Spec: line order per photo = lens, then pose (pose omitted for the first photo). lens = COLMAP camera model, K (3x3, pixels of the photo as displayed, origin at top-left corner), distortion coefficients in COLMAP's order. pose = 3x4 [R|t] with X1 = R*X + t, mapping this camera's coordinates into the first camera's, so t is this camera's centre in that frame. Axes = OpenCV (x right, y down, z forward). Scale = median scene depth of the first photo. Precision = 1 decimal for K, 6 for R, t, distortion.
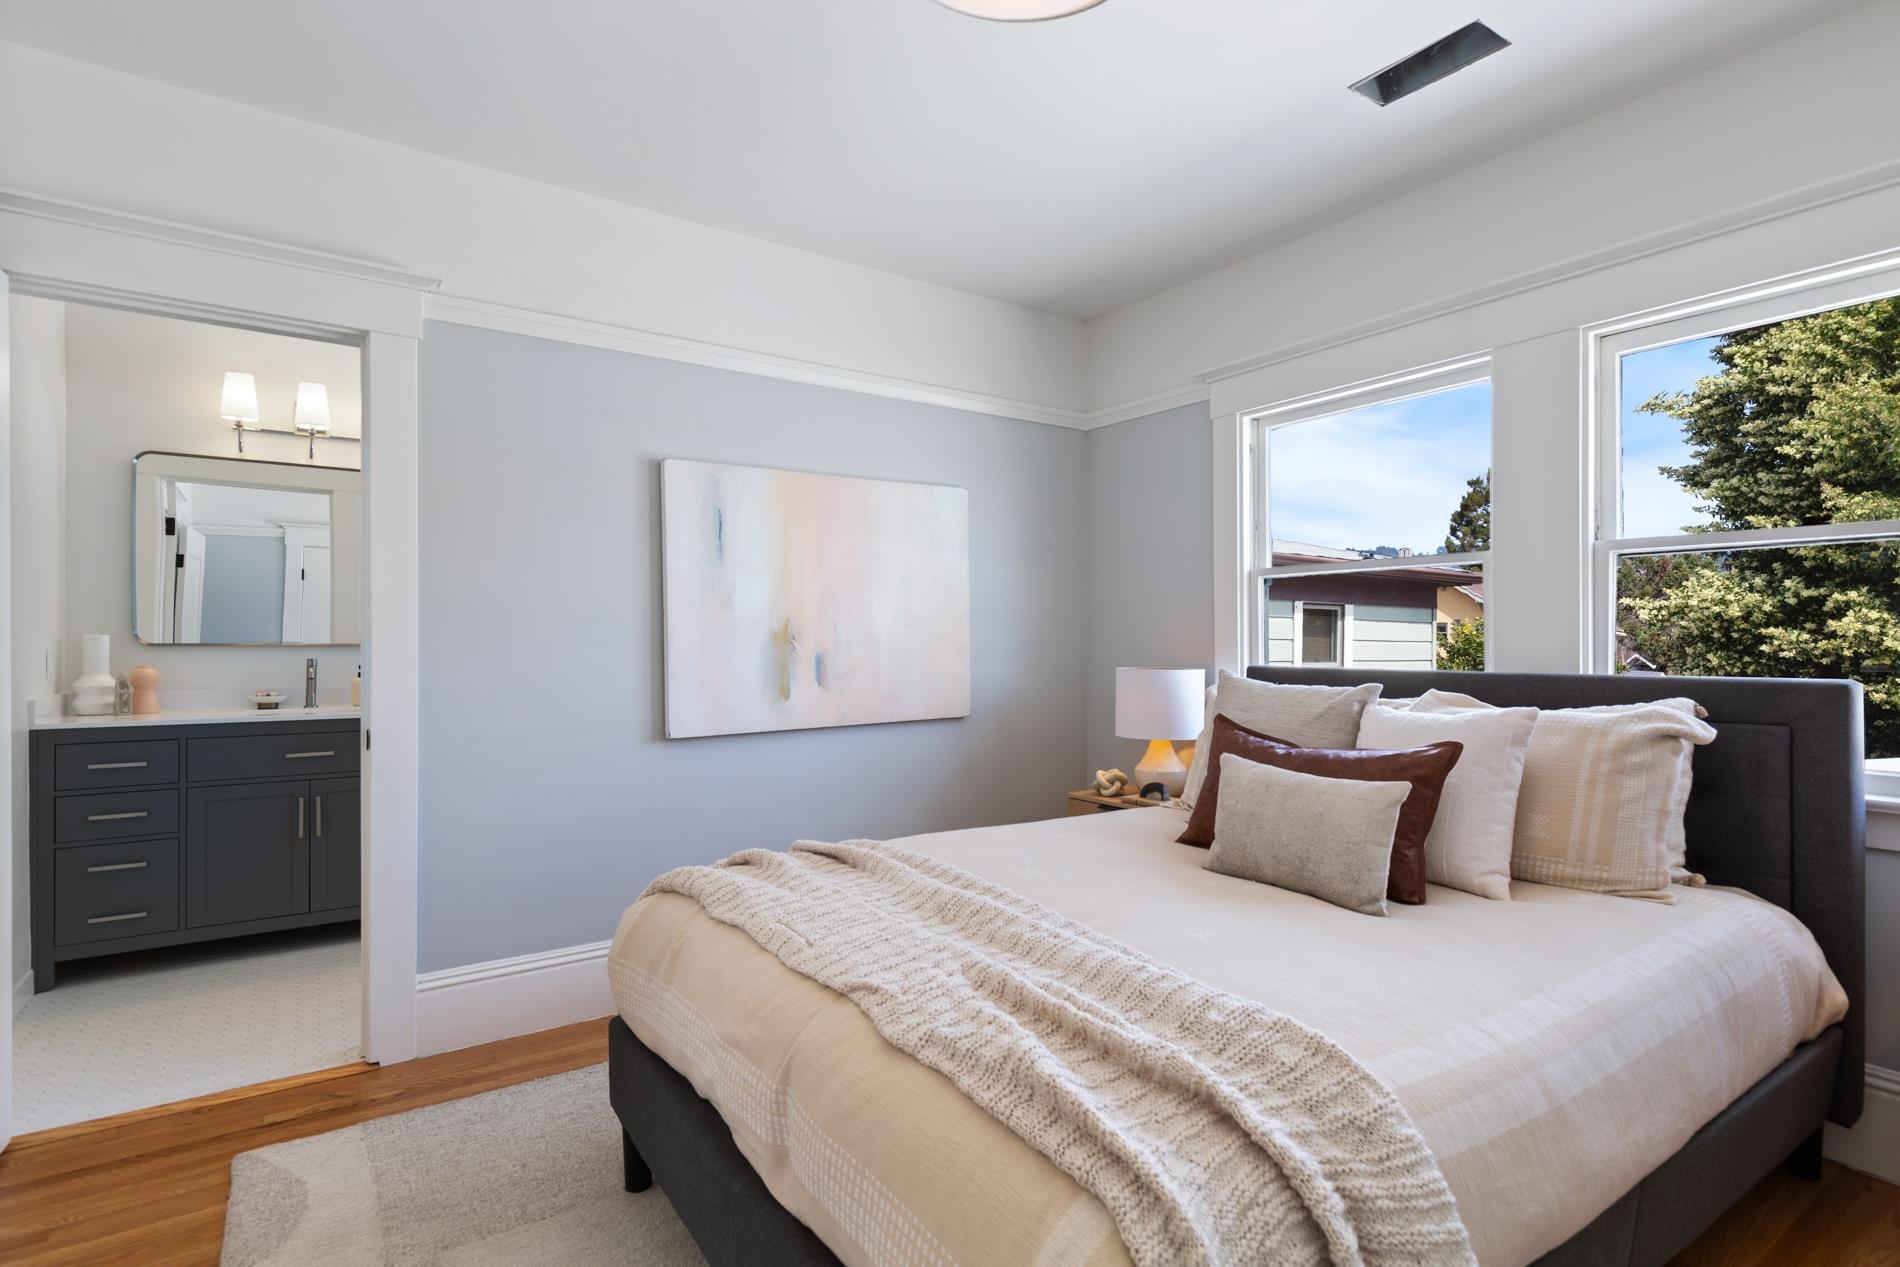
lens RADIAL K [[935.6, 0, 949.7], [0, 935.6, 650.2], [0, 0, 1]] dist [0.001161, -0.000864]
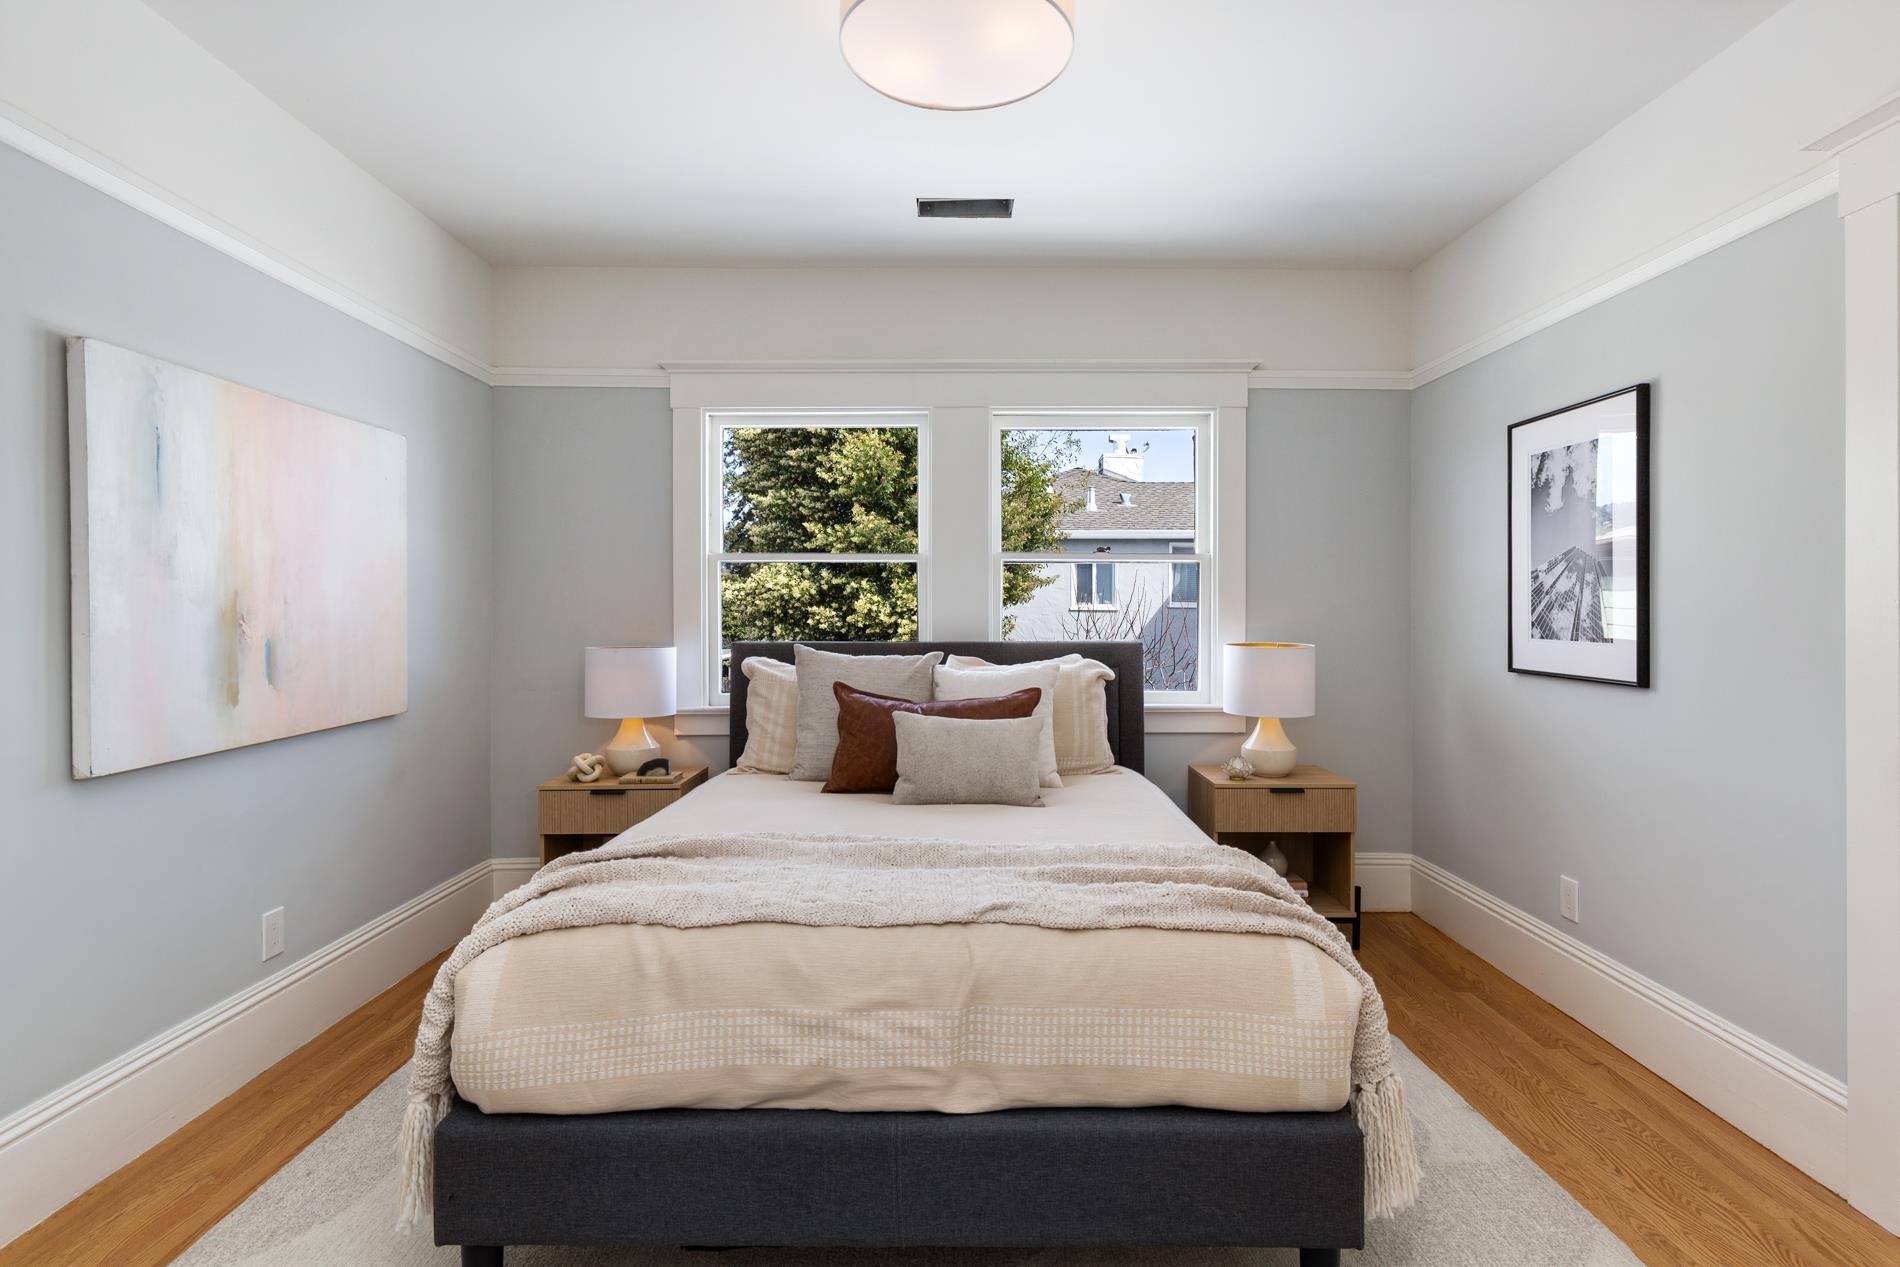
lens RADIAL K [[977.9, 0, 950.0], [0, 977.9, 633.5], [0, 0, 1]] dist [-0.000129, -0.000329]
pose [[0.567851, -0.016989, 0.822956, -0.185707], [0.009980, 0.999856, 0.013754, -0.002714], [-0.823071, 0.000403, 0.567938, 0.050753]]
